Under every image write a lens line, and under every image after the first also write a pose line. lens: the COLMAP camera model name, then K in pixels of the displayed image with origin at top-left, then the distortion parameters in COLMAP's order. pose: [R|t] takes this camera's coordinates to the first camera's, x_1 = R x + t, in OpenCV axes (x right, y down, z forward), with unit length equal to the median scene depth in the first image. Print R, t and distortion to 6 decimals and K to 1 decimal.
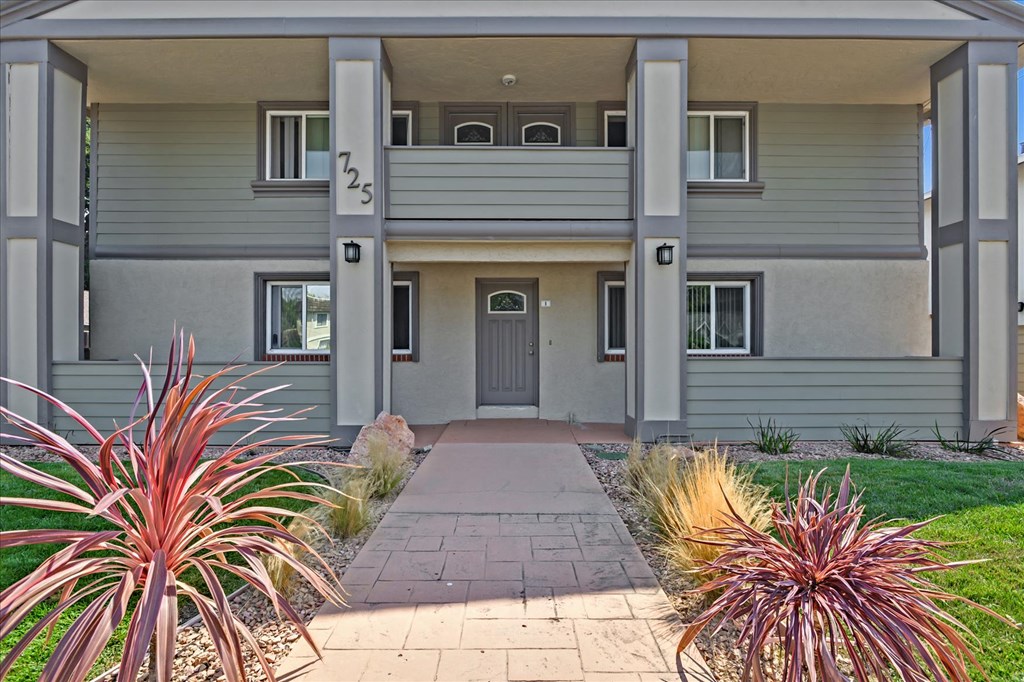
lens RADIAL K [[456.6, 0, 512.1], [0, 456.6, 374.3], [0, 0, 1]] dist [0.018891, 0.000052]
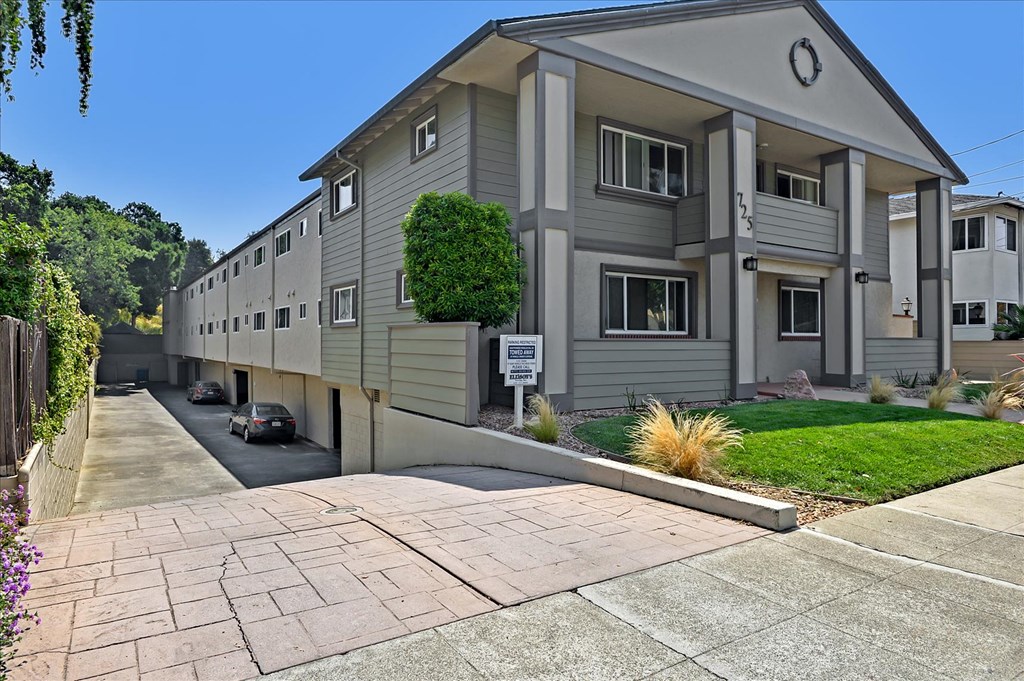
lens RADIAL K [[495.1, 0, 514.7], [0, 495.1, 351.6], [0, 0, 1]] dist [-0.001918, -0.000268]
pose [[0.891401, -0.002667, 0.453207, -0.985382], [0.003669, 0.999992, -0.001331, 0.003963], [-0.453200, 0.002850, 0.891404, -0.024908]]
